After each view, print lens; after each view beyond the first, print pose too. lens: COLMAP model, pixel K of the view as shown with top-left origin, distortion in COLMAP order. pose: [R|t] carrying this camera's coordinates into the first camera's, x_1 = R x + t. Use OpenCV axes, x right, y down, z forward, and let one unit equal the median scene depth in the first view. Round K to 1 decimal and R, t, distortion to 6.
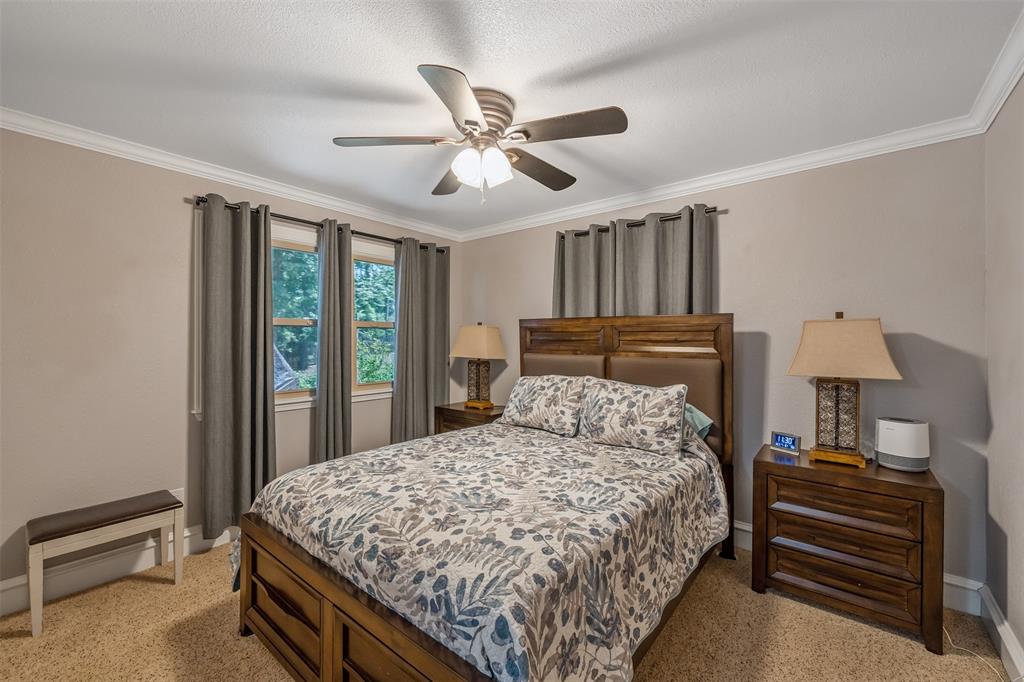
lens RADIAL K [[415.6, 0, 512.3], [0, 415.6, 336.7], [0, 0, 1]] dist [-0.000234, -0.000036]
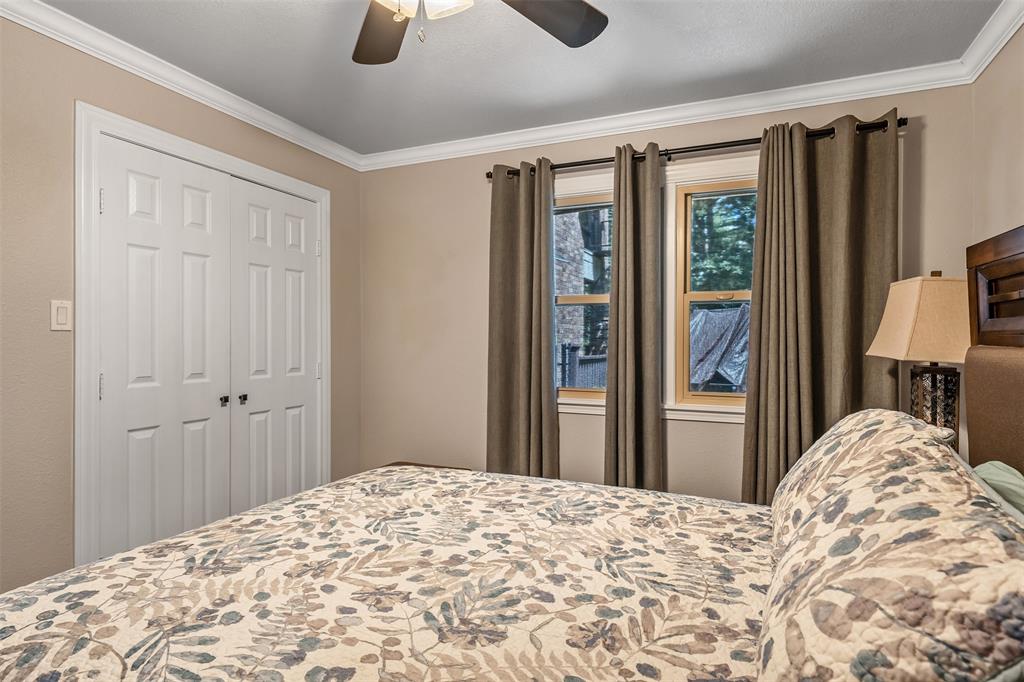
lens RADIAL K [[550.2, 0, 512.1], [0, 550.2, 342.3], [0, 0, 1]] dist [0.000284, 0.003558]
pose [[0.275279, 0.011304, -0.961298, 0.625456], [0.003729, 0.999911, 0.012826, 0.048859], [0.961357, -0.007115, 0.275213, 0.881631]]
